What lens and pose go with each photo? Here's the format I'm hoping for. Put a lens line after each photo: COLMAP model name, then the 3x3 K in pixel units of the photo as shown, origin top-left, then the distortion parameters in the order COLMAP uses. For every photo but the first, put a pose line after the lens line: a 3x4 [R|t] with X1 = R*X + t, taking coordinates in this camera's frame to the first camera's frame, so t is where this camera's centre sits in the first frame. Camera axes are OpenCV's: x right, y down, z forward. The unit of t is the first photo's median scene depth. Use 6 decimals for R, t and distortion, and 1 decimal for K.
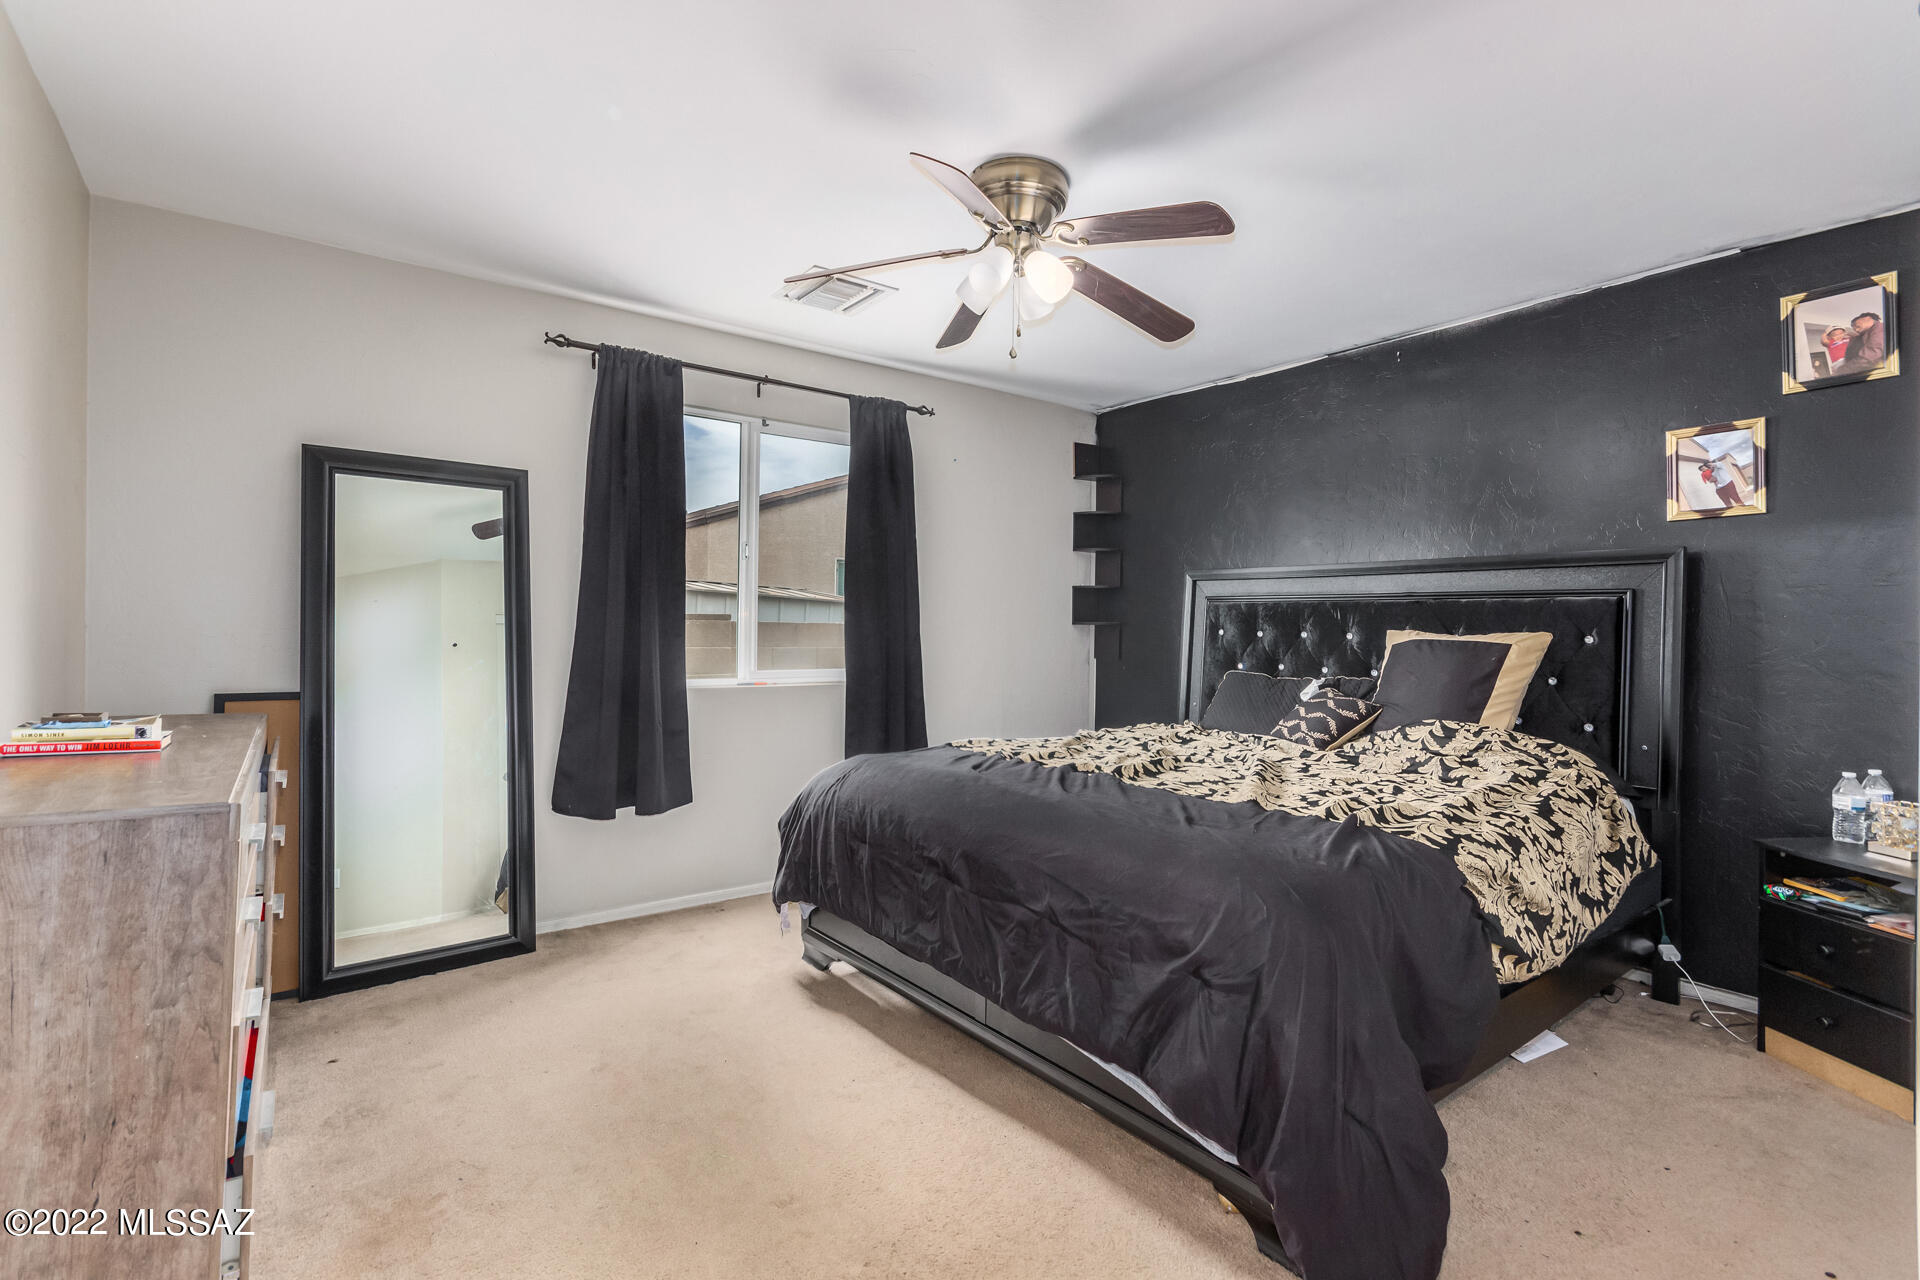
lens RADIAL K [[902.0, 0, 959.6], [0, 902.0, 639.6], [0, 0, 1]] dist [0.001251, 0.000542]
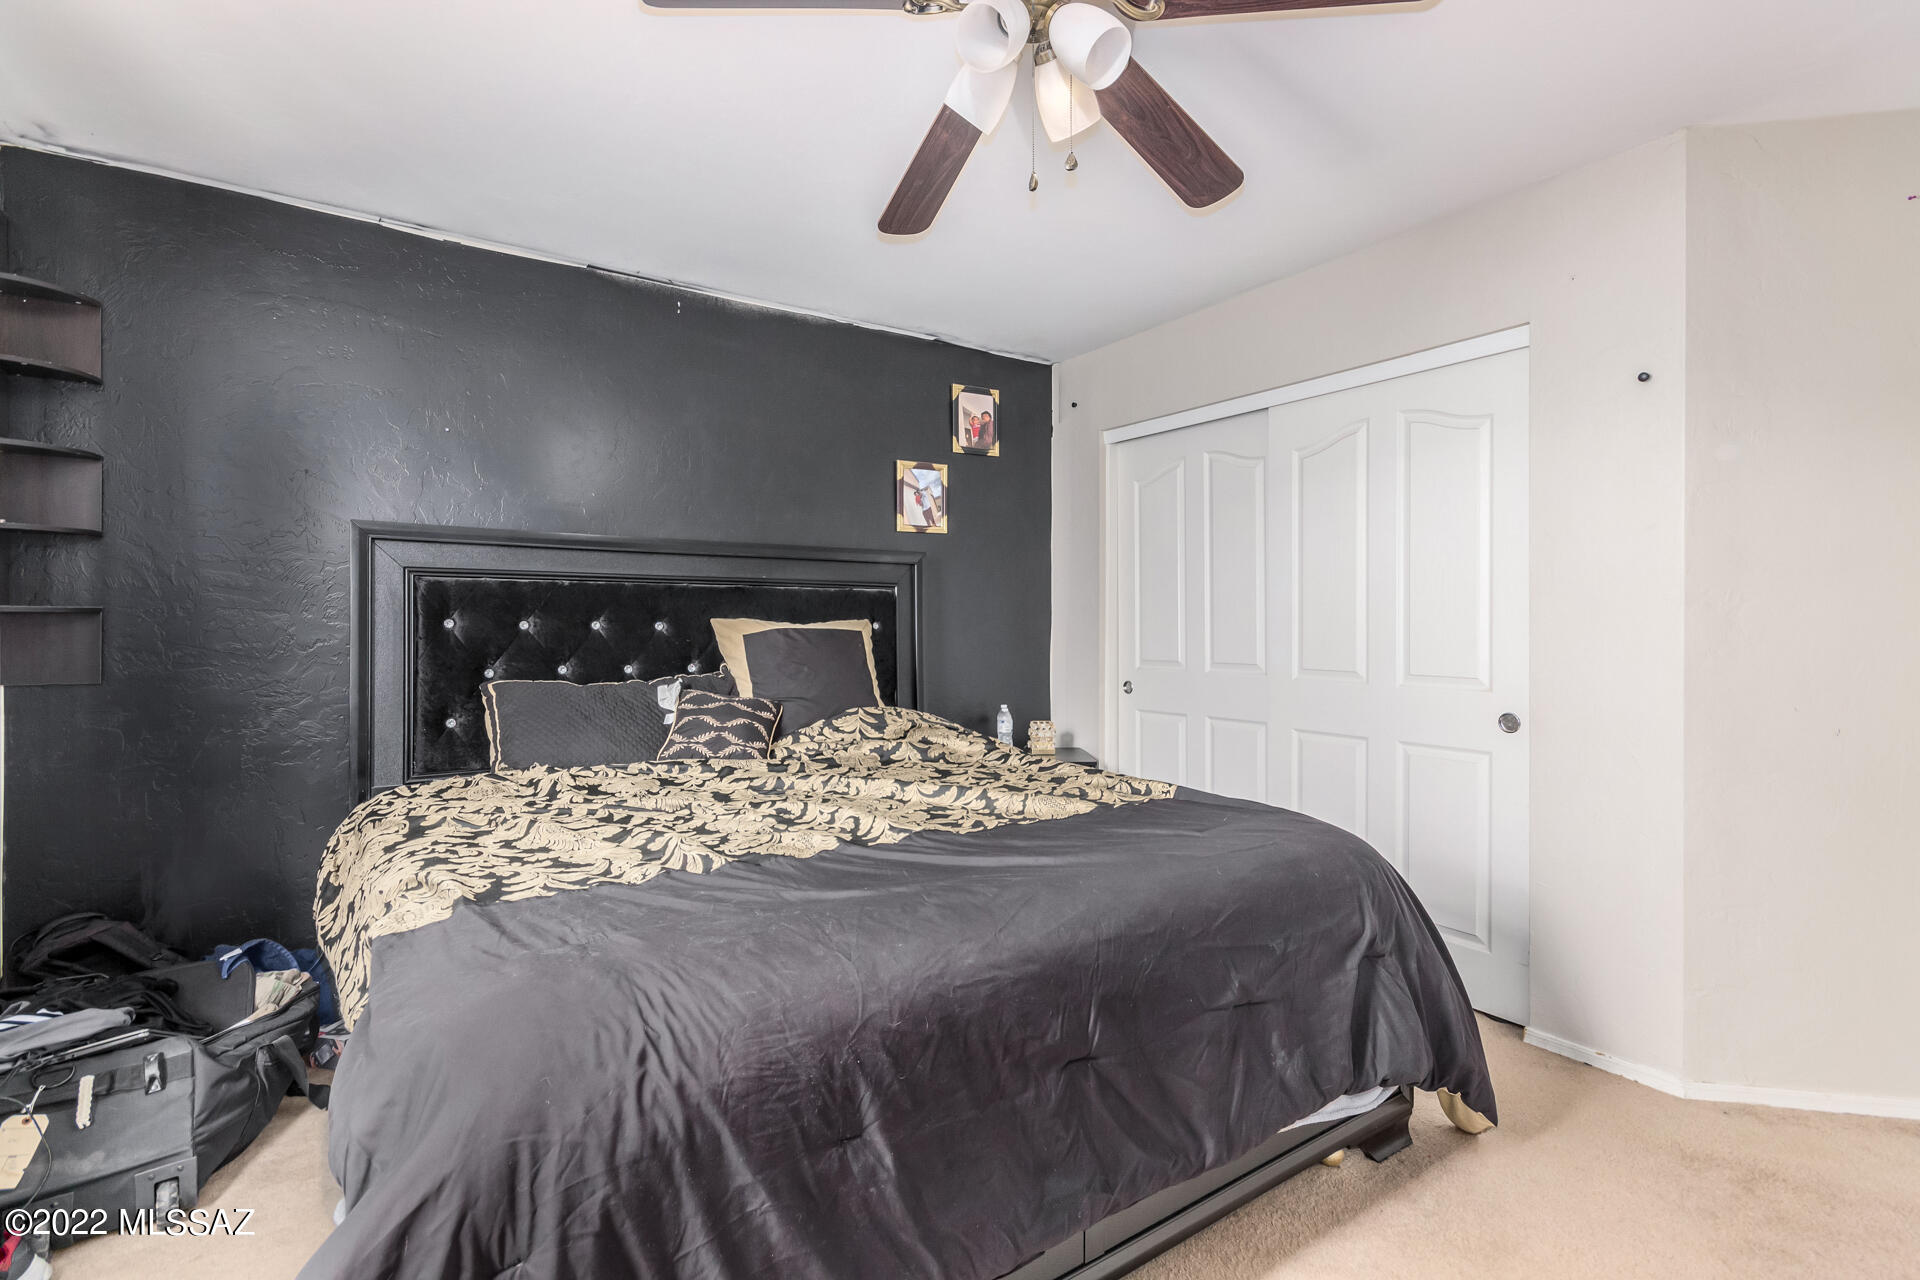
lens RADIAL K [[902.0, 0, 971.8], [0, 902.0, 626.5], [0, 0, 1]] dist [0.001251, 0.000542]
pose [[0.039833, -0.021346, 0.998978, -0.504334], [0.009681, 0.999733, 0.020976, -0.024053], [-0.999159, 0.008836, 0.040029, 0.889250]]
